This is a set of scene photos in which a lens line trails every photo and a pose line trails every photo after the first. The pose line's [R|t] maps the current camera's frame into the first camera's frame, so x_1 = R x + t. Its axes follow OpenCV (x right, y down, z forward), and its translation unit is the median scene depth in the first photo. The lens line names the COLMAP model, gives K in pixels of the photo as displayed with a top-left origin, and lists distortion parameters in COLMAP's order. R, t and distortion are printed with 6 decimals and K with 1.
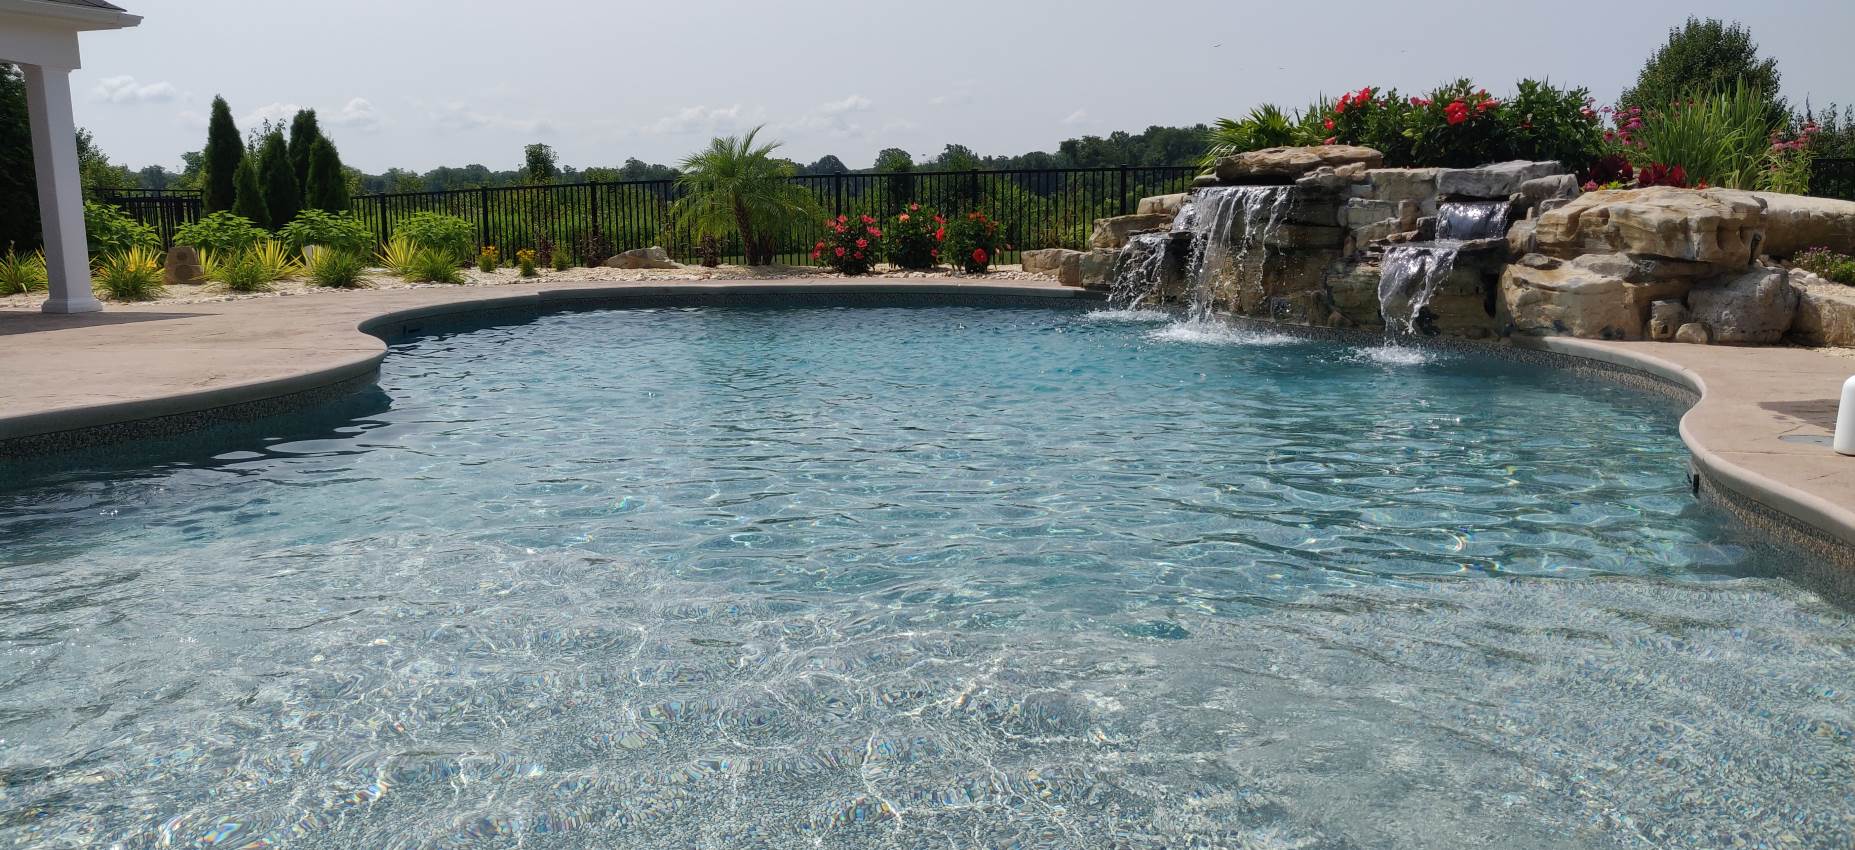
lens RADIAL K [[1417.6, 0, 941.2], [0, 1417.6, 412.4], [0, 0, 1]] dist [-0.010158, 0.035278]
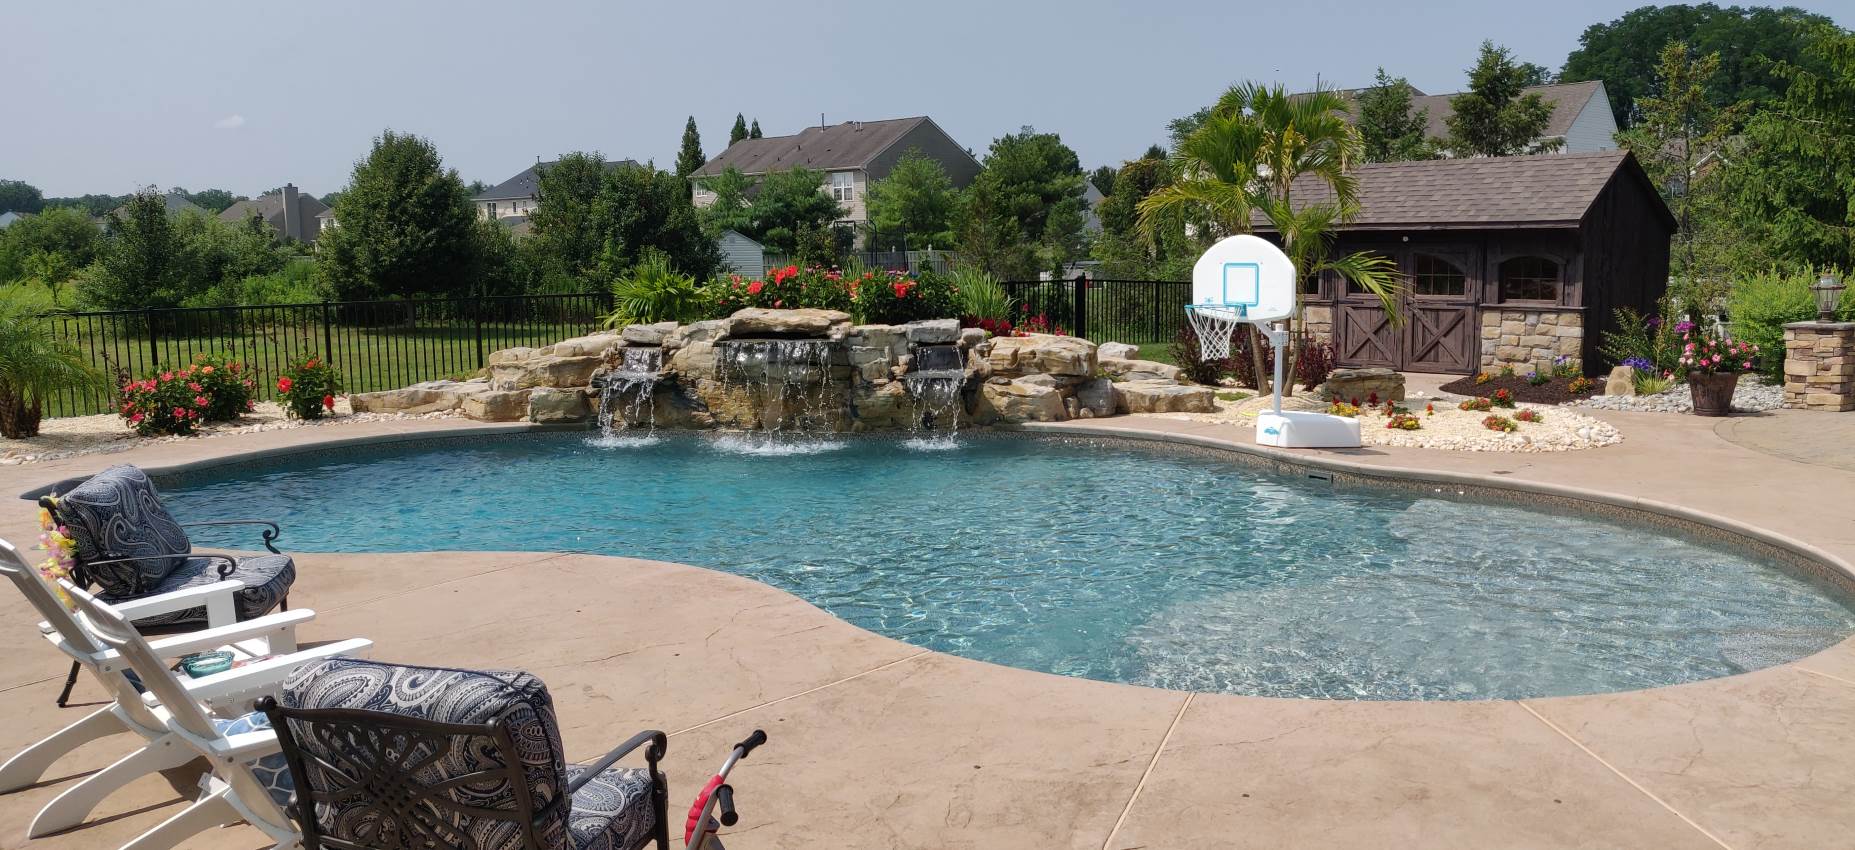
lens RADIAL K [[1417.6, 0, 941.1], [0, 1417.6, 412.4], [0, 0, 1]] dist [-0.010158, 0.035278]
pose [[0.498292, -0.106623, 0.860428, -1.081813], [0.136943, 0.989631, 0.043327, -0.148375], [-0.856126, 0.096240, 0.507726, 0.172885]]
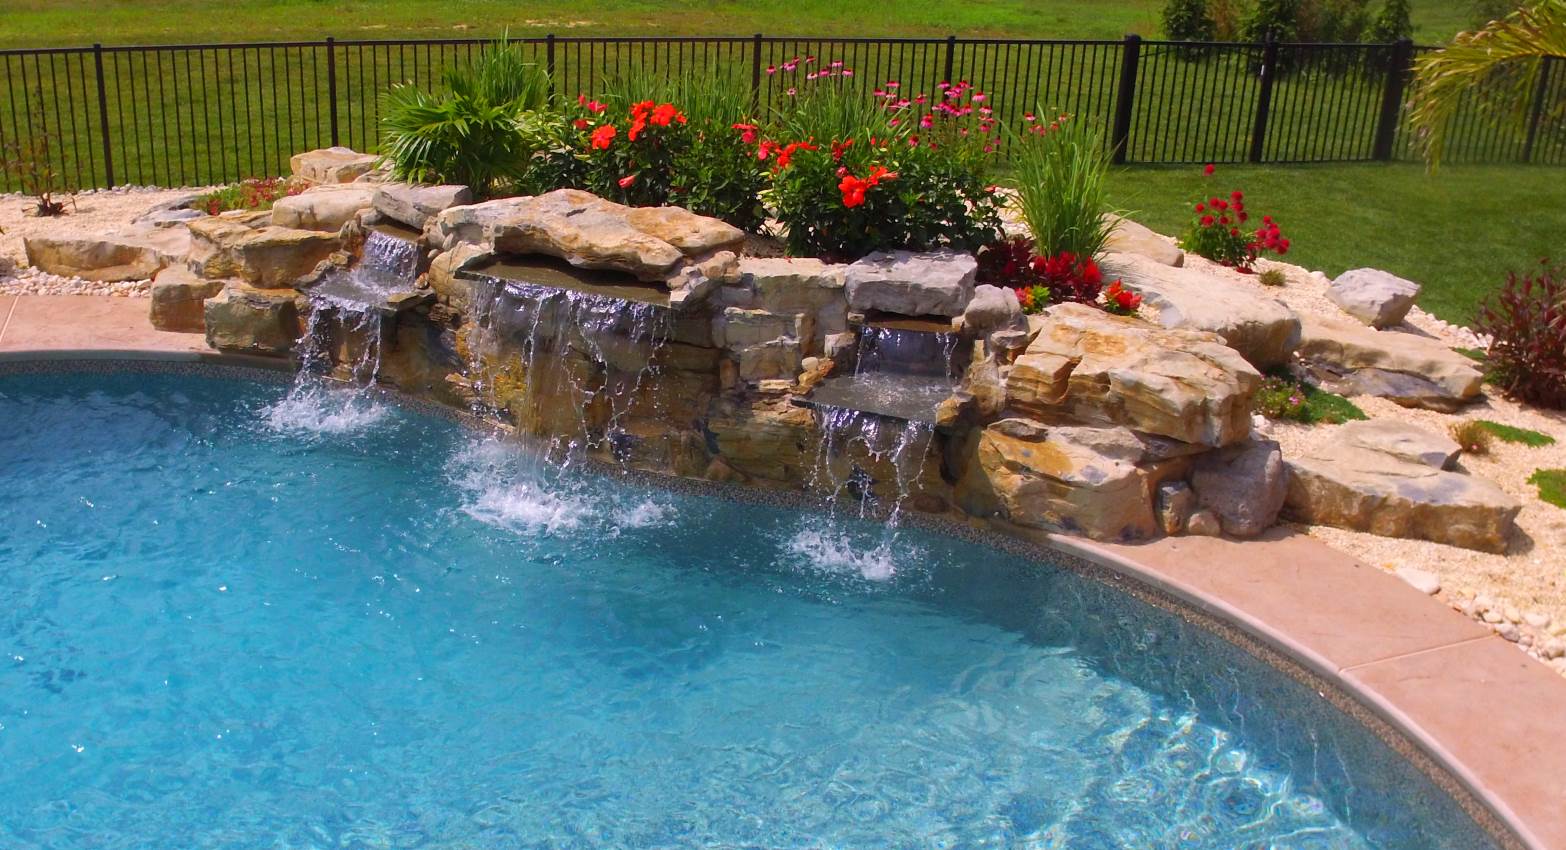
lens RADIAL K [[1573.3, 0, 688.2], [0, 1573.3, 467.0], [0, 0, 1]] dist [-0.105601, 0.000000]
pose [[0.787754, -0.213622, 0.577762, -0.236365], [0.056458, 0.959032, 0.277614, -0.331235], [-0.613397, -0.186072, 0.767542, 0.413976]]
